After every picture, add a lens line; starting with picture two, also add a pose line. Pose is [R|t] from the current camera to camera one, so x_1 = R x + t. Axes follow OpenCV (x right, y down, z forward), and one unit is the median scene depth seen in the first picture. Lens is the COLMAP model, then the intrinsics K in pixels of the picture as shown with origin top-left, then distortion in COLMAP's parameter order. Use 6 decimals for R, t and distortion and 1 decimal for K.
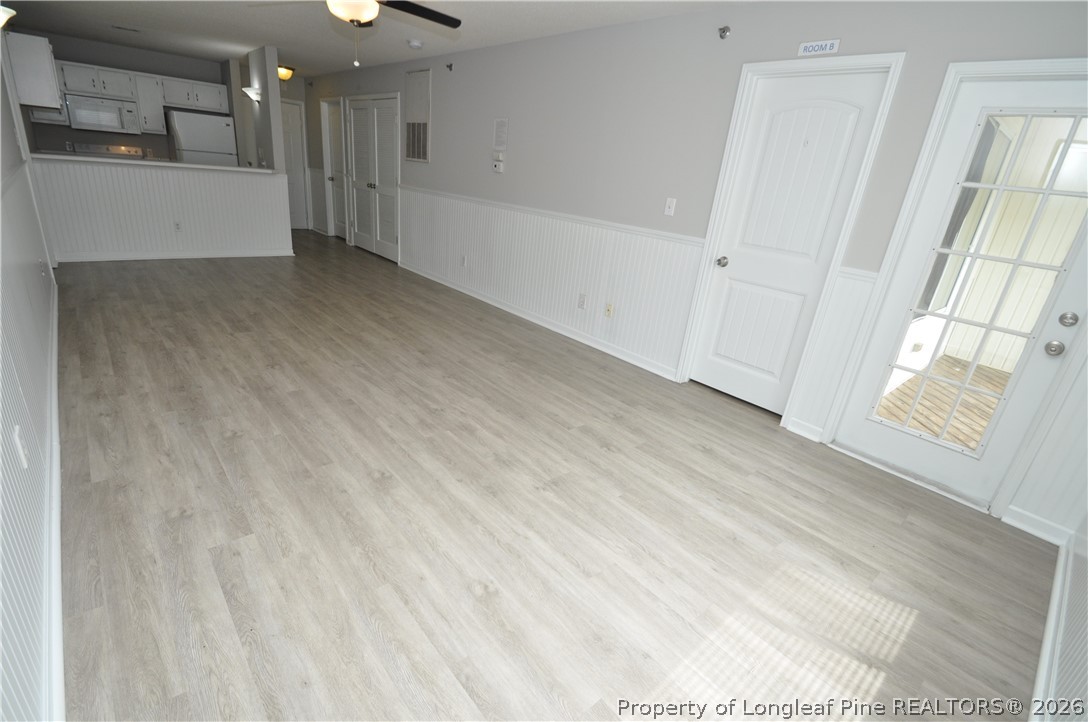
lens RADIAL K [[495.4, 0, 544.0], [0, 495.4, 361.0], [0, 0, 1]] dist [0.002555, -0.011284]
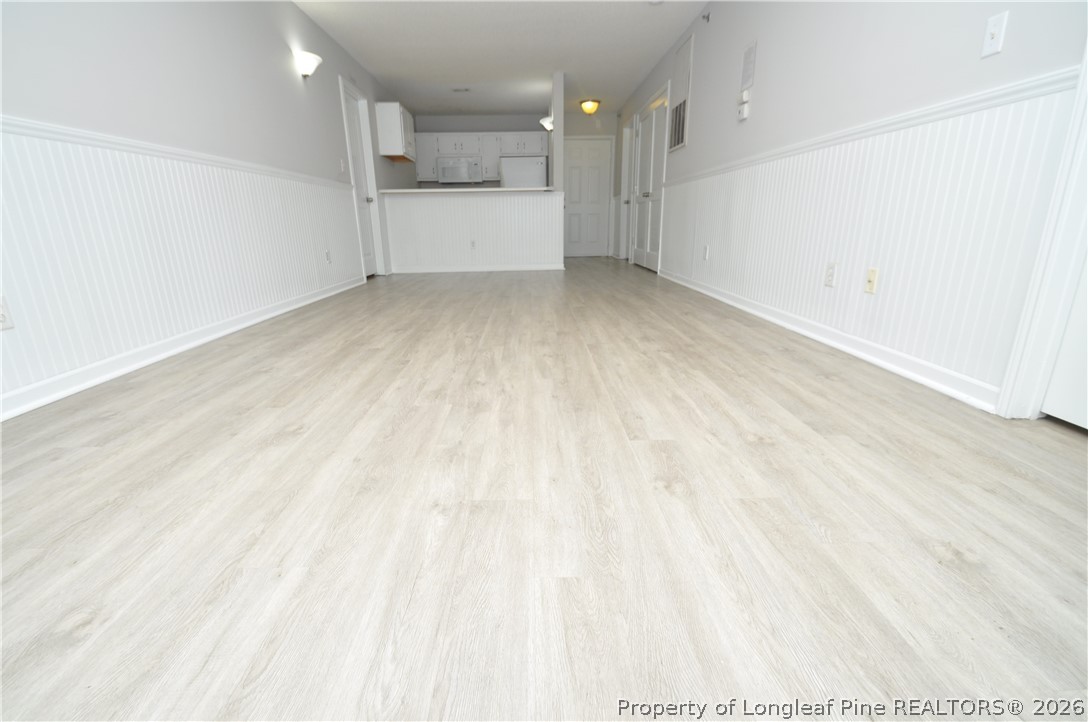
lens RADIAL K [[495.4, 0, 544.0], [0, 495.4, 361.0], [0, 0, 1]] dist [0.002555, -0.011284]
pose [[0.760079, 0.064462, -0.646626, 0.307874], [-0.139785, 0.987992, -0.065819, 0.102209], [0.634618, 0.140417, 0.759962, 0.527426]]
